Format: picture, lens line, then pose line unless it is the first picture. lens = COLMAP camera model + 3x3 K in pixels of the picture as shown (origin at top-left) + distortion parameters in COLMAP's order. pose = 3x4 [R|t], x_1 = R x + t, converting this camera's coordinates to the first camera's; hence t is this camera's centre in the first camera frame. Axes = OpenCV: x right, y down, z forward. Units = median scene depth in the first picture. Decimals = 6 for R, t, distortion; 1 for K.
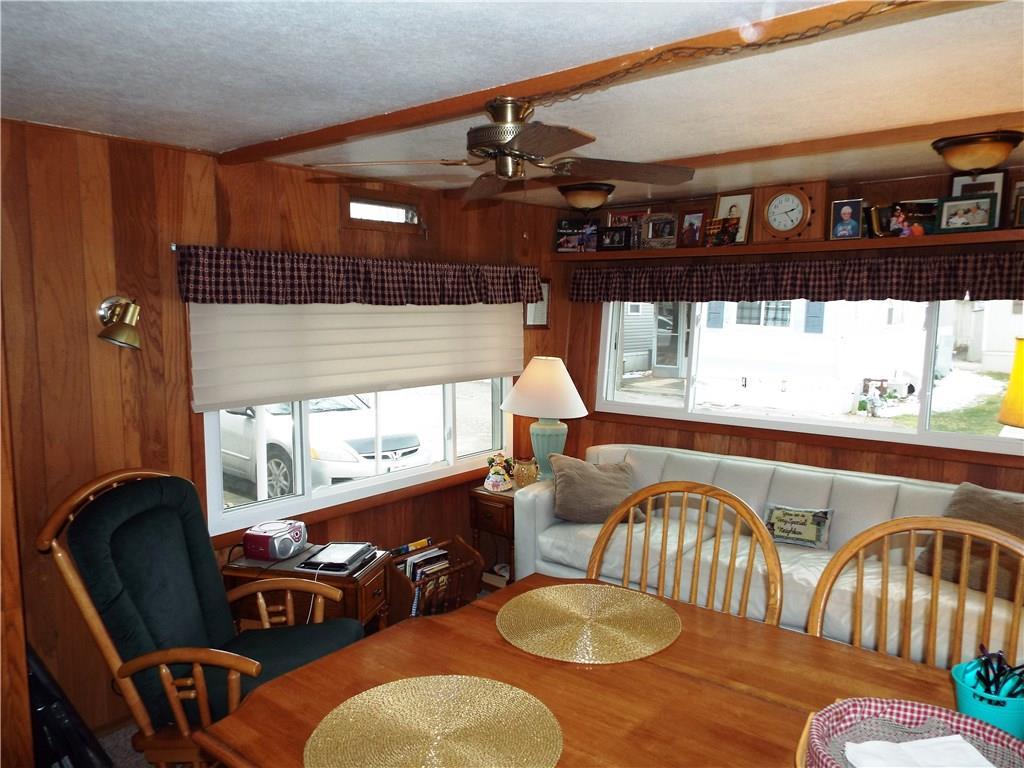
lens RADIAL K [[748.0, 0, 512.0], [0, 748.0, 384.0], [0, 0, 1]] dist [0.001086, -0.010647]
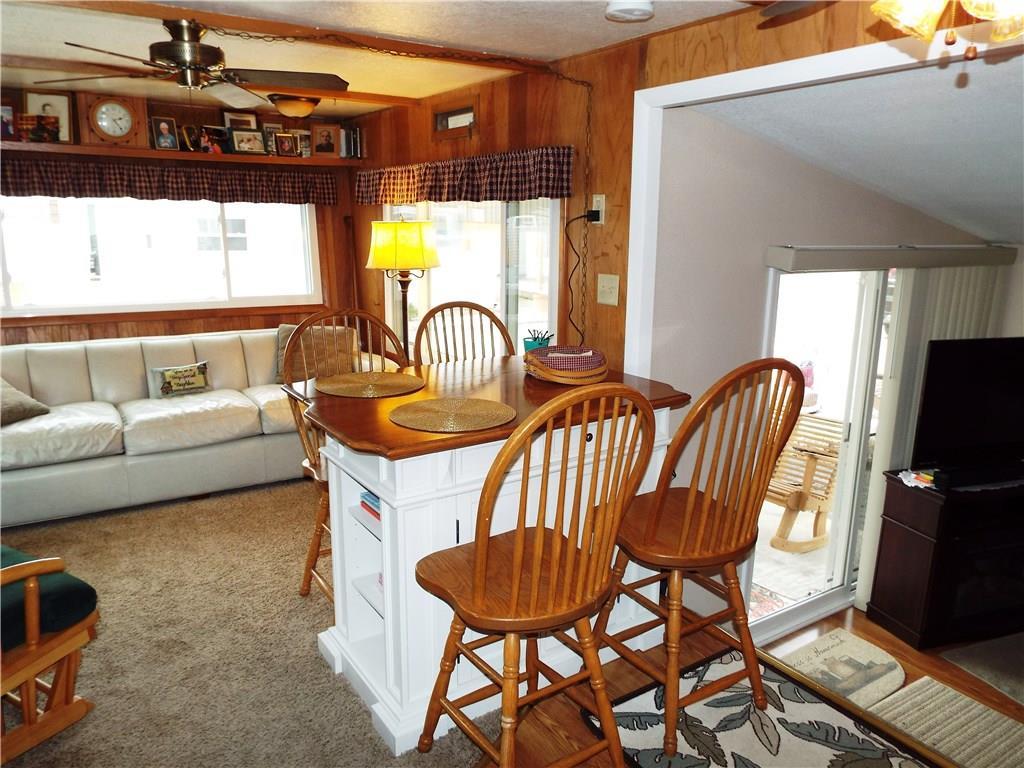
lens RADIAL K [[748.0, 0, 512.0], [0, 748.0, 384.0], [0, 0, 1]] dist [0.001086, -0.010647]
pose [[0.277122, -0.201524, 0.939463, -0.657264], [0.080231, 0.979196, 0.186380, 0.003457], [-0.957479, 0.023724, 0.287525, 0.094815]]
